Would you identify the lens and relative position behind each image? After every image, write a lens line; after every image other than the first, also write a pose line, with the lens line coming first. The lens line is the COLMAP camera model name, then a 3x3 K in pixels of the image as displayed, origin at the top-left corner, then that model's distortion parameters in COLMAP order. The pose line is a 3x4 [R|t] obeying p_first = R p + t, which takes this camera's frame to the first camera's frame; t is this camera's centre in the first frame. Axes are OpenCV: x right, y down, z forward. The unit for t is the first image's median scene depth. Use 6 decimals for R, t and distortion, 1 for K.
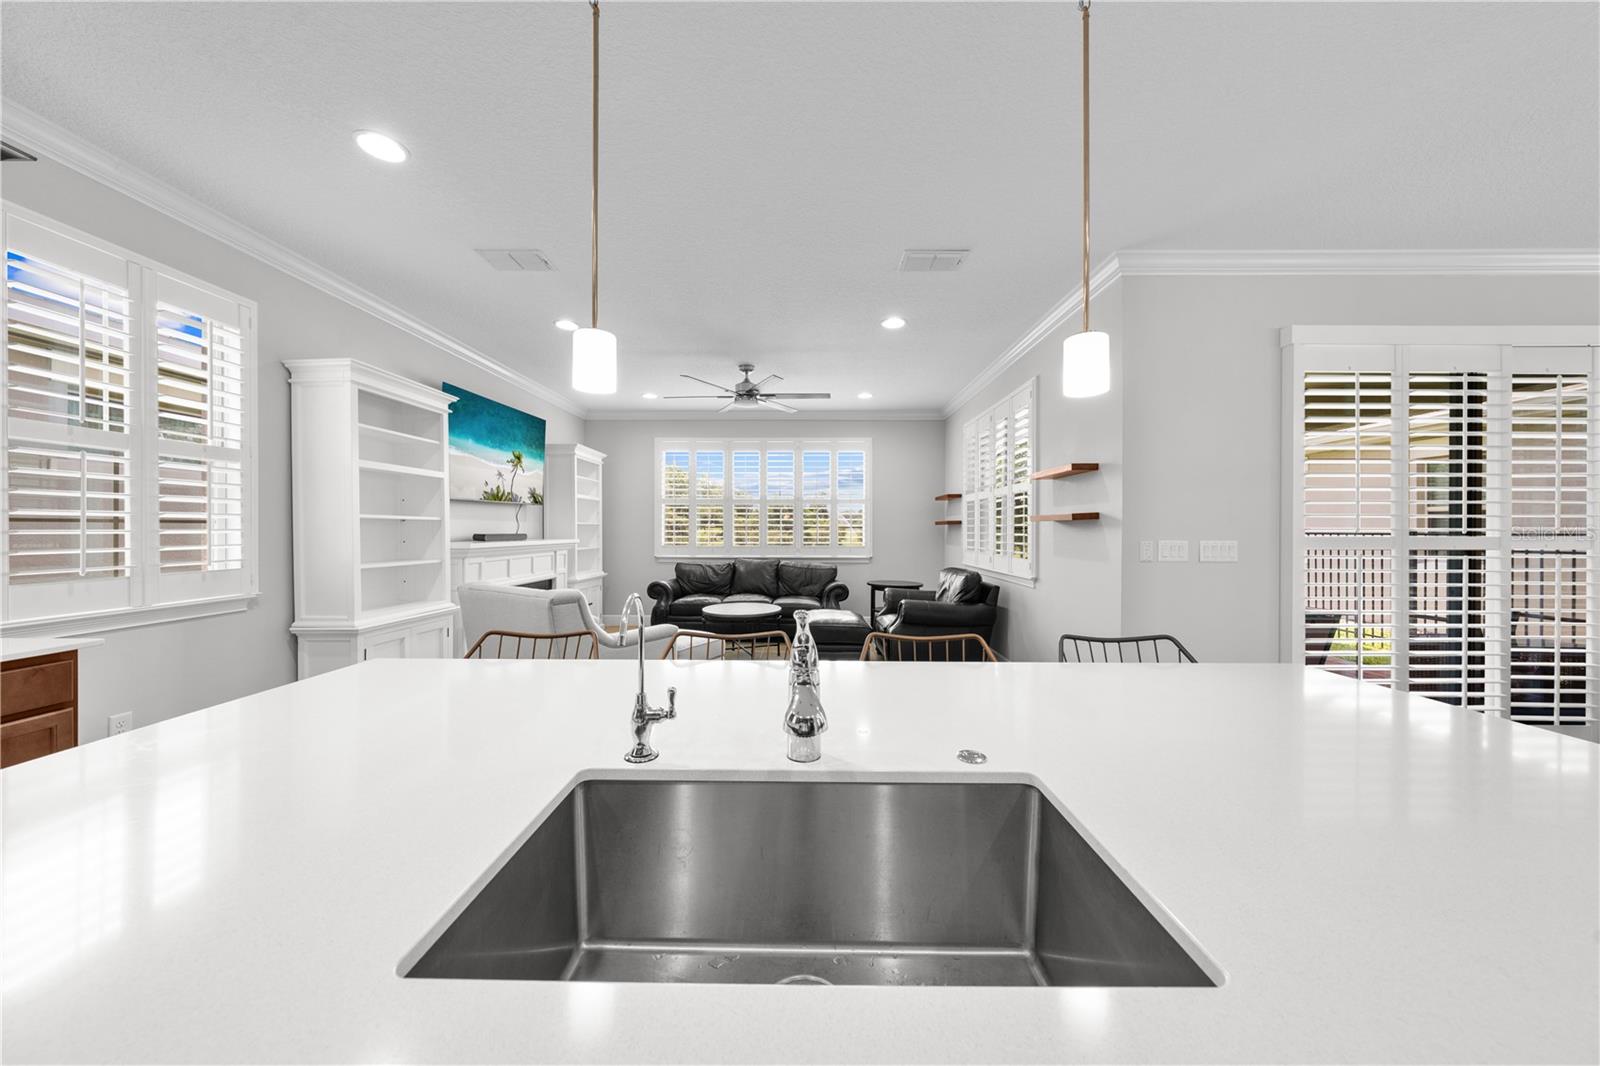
lens RADIAL K [[542.4, 0, 802.6], [0, 542.4, 534.9], [0, 0, 1]] dist [-0.001055, -0.000037]
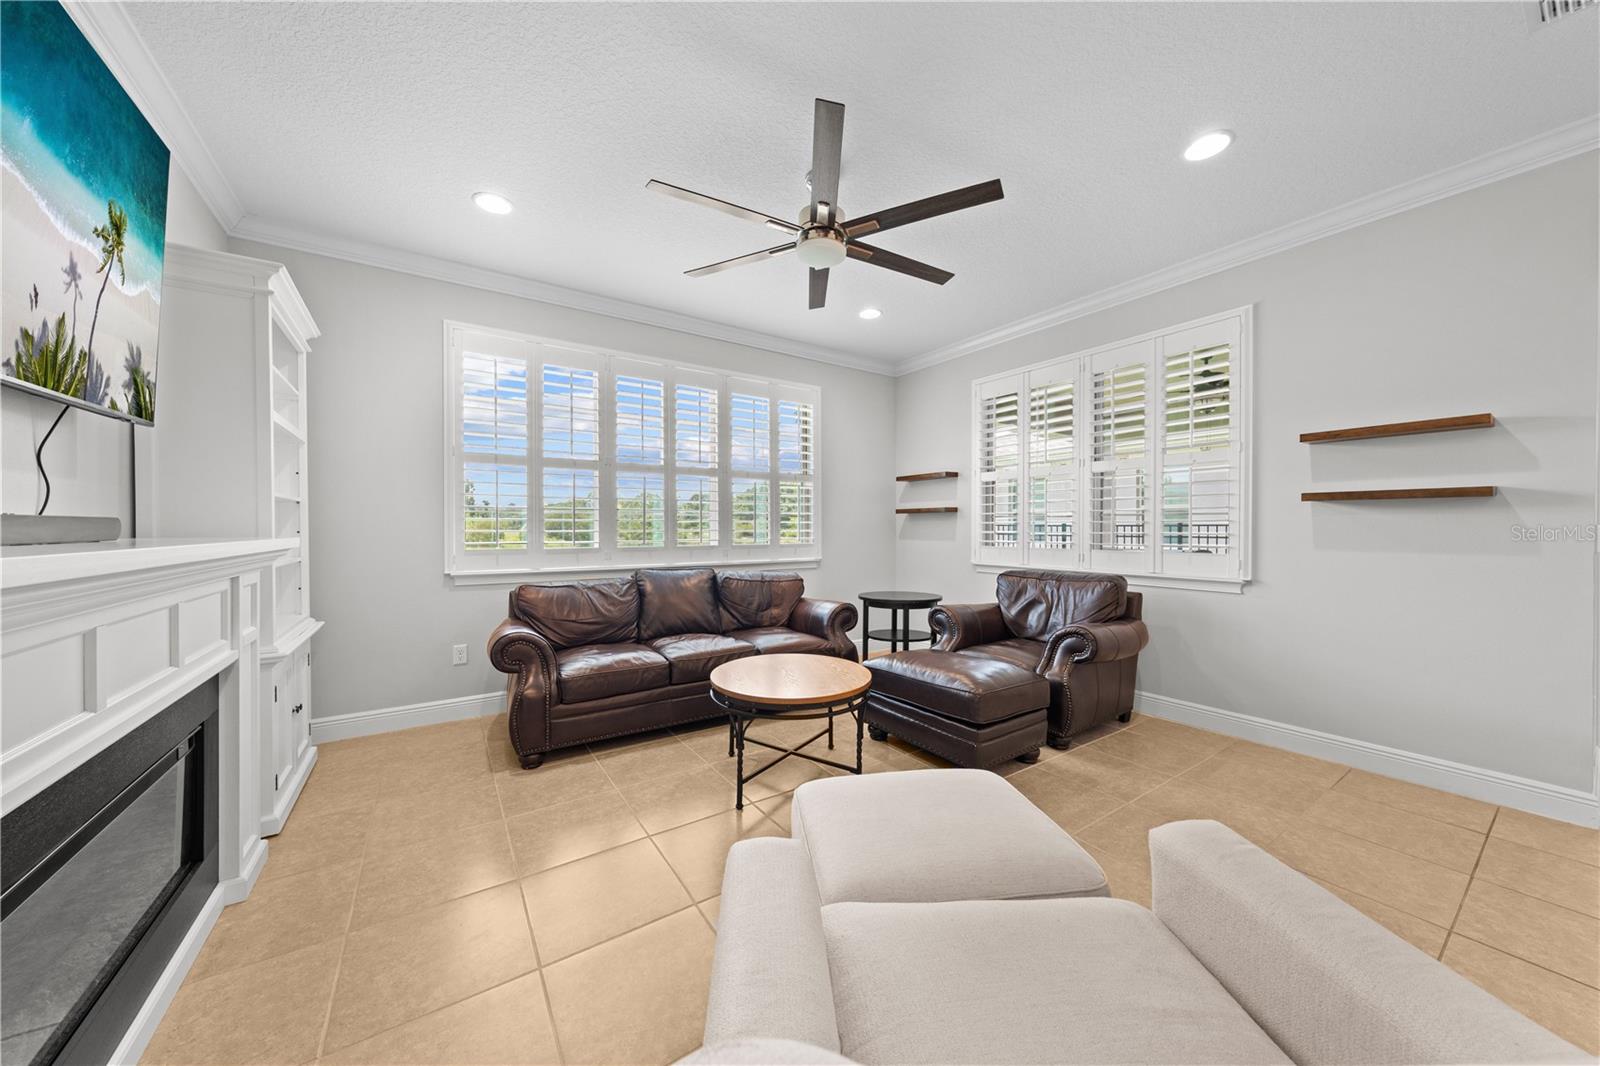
lens RADIAL K [[542.4, 0, 797.9], [0, 542.4, 531.7], [0, 0, 1]] dist [-0.001055, -0.000037]
pose [[0.822866, -0.005918, 0.568204, -0.402926], [0.007275, 0.999974, -0.000120, 0.007893], [-0.568189, 0.004233, 0.822887, 0.614795]]
